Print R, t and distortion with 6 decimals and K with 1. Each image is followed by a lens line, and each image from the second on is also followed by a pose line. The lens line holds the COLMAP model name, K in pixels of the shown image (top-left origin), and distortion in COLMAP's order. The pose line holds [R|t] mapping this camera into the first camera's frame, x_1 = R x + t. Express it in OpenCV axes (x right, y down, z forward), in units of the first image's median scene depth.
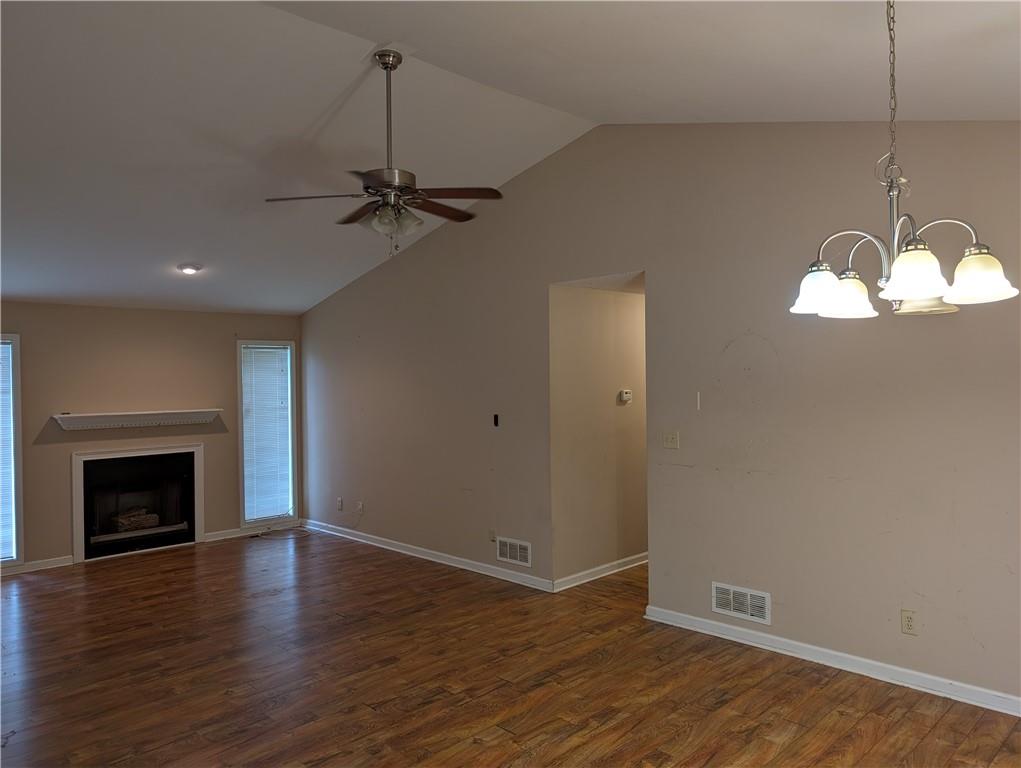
lens RADIAL K [[772.6, 0, 510.5], [0, 772.6, 384.0], [0, 0, 1]] dist [0.017177, 0.001031]
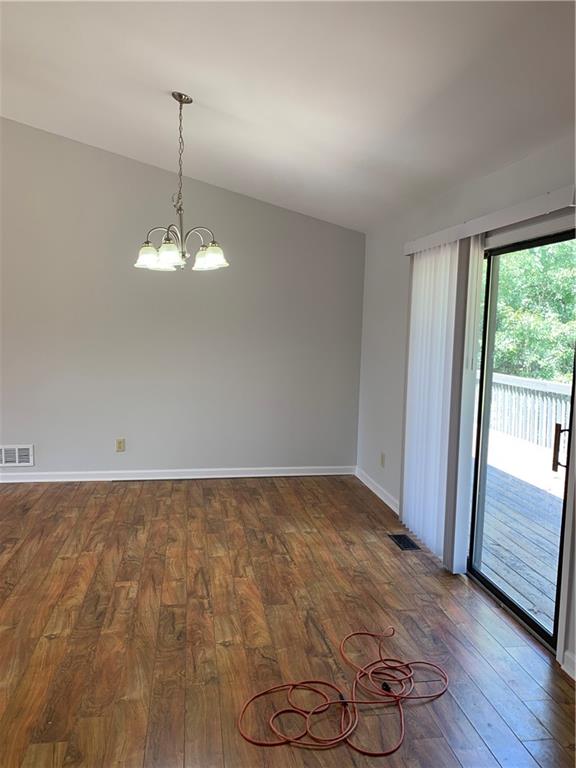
lens RADIAL K [[577.5, 0, 288.0], [0, 577.5, 384.0], [0, 0, 1]] dist [0.006399, -0.007566]
pose [[0.635080, -0.081964, 0.768085, -0.204554], [-0.010571, 0.993339, 0.114742, 0.012471], [-0.772374, -0.080989, 0.629983, -0.097473]]
